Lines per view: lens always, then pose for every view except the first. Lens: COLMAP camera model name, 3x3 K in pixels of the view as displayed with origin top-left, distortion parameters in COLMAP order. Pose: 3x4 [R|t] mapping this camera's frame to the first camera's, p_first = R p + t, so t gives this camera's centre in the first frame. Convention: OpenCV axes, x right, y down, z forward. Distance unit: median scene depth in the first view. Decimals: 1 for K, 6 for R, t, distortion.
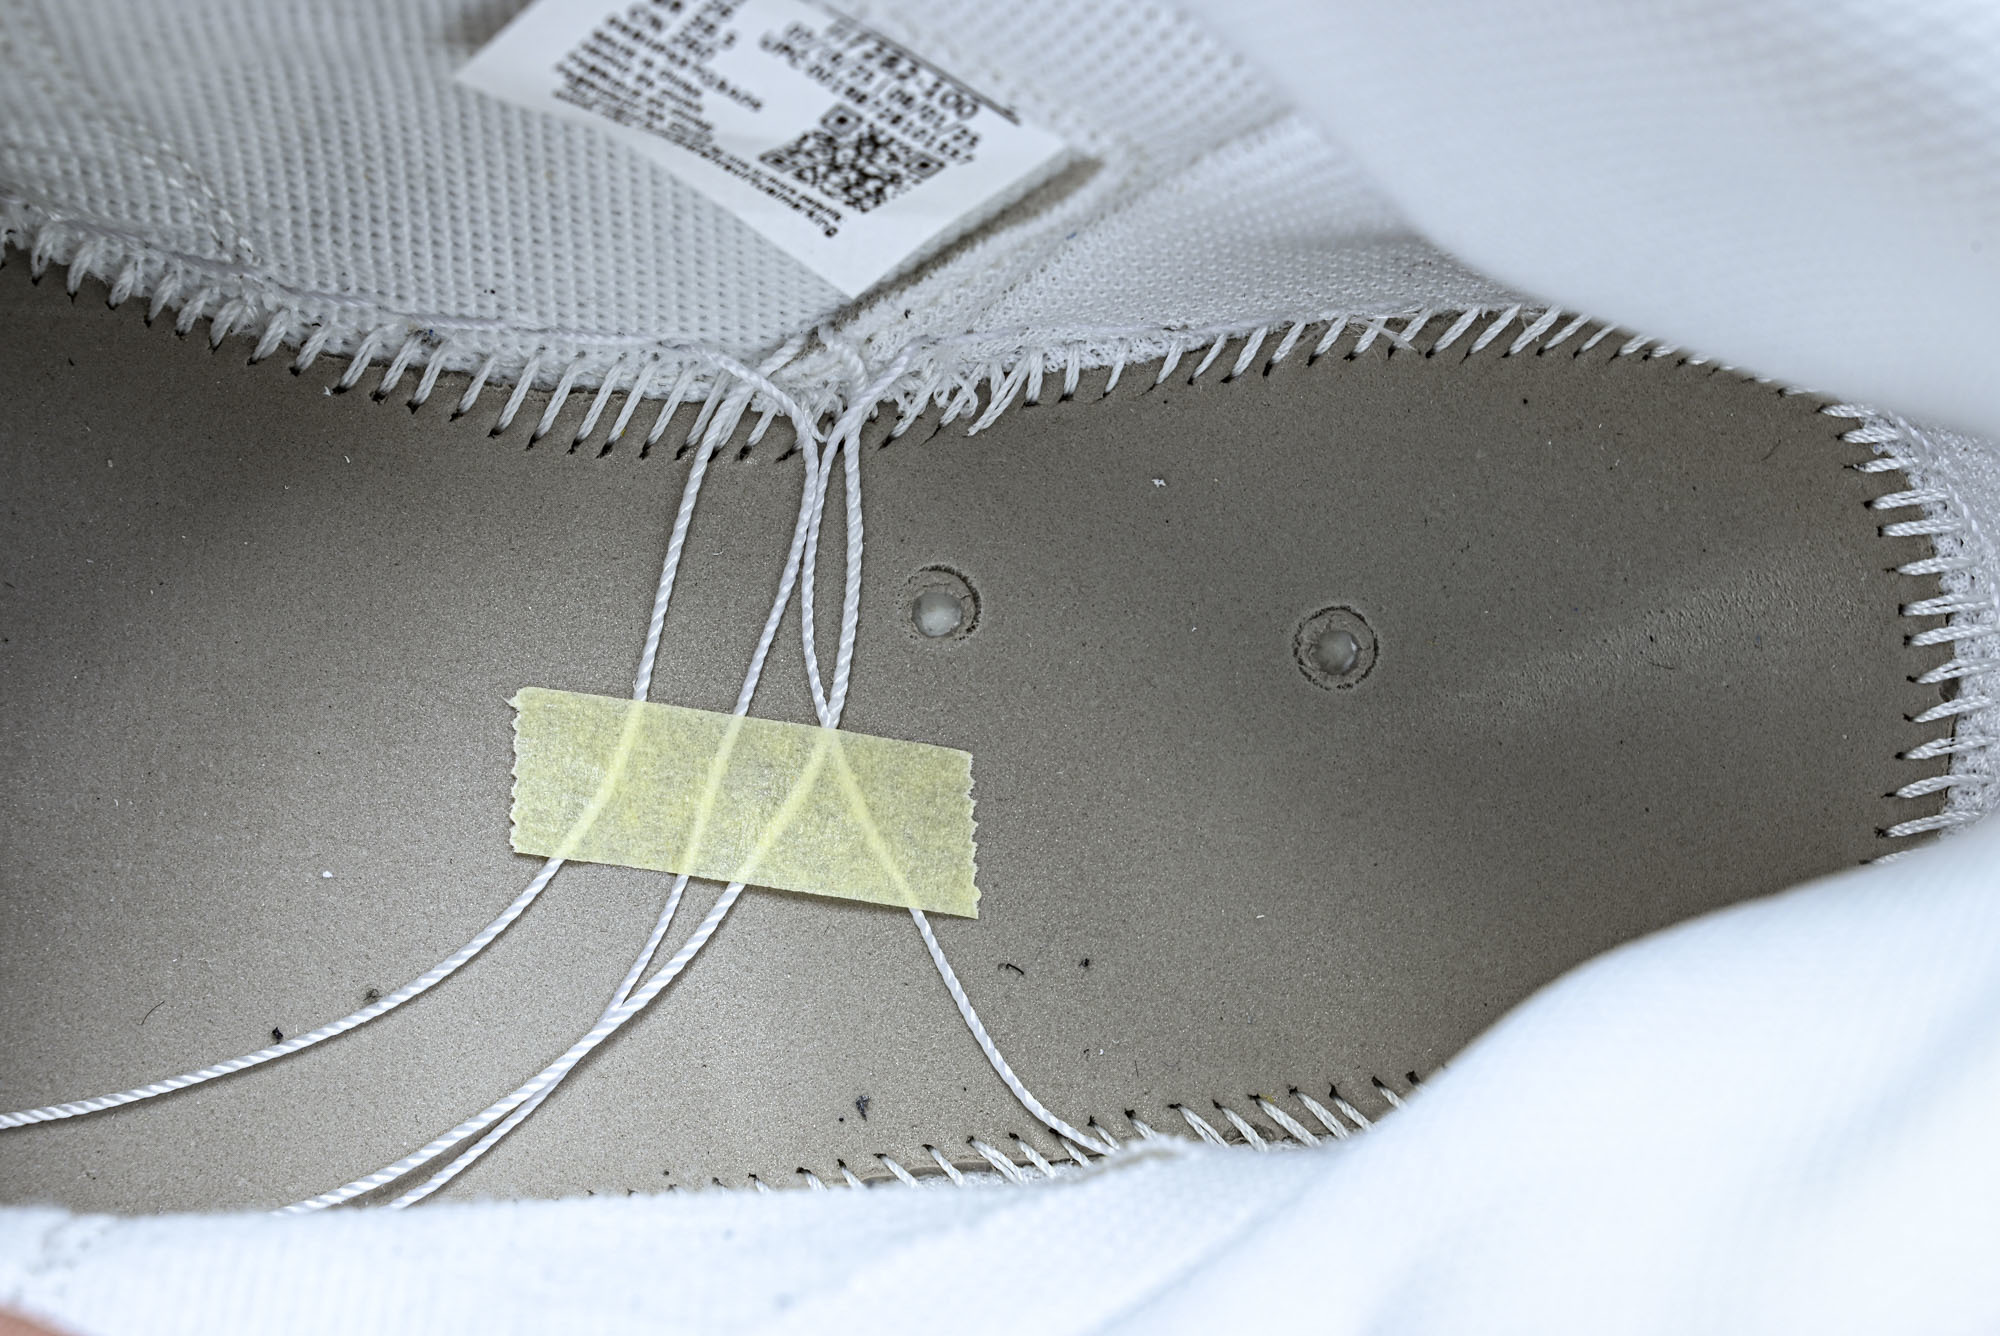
lens RADIAL K [[4288.7, 0, 1000.0], [0, 4288.7, 668.0], [0, 0, 1]] dist [0.034875, -0.660809]
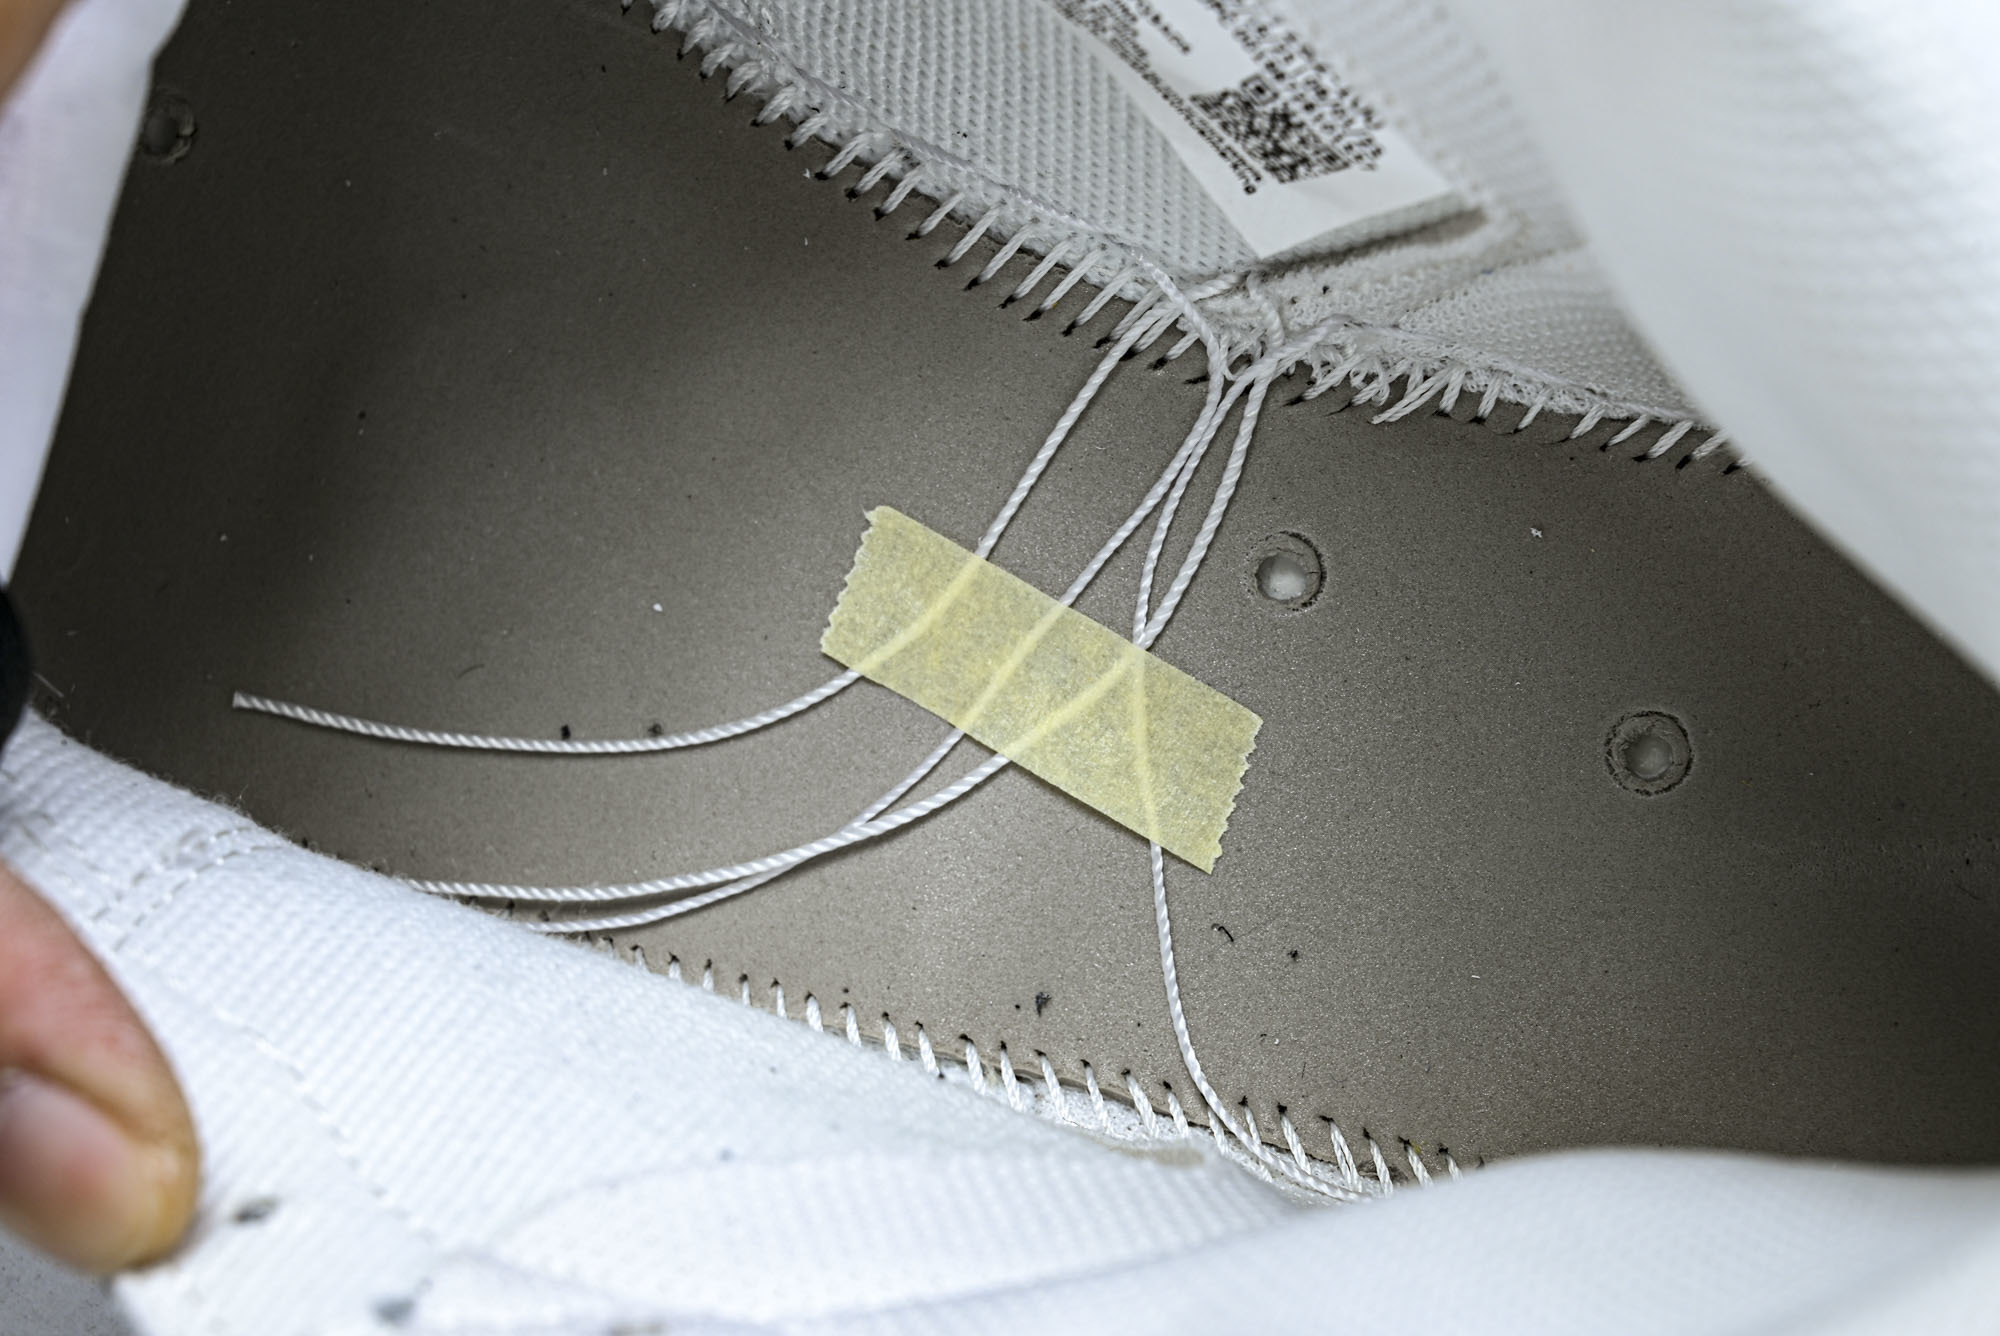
lens RADIAL K [[4288.7, 0, 1000.0], [0, 4288.7, 668.0], [0, 0, 1]] dist [0.034875, -0.660809]
pose [[0.895707, 0.356209, -0.266127, 0.205120], [-0.338410, 0.934353, 0.111633, -0.084430], [0.288421, -0.009930, 0.957452, 0.014472]]
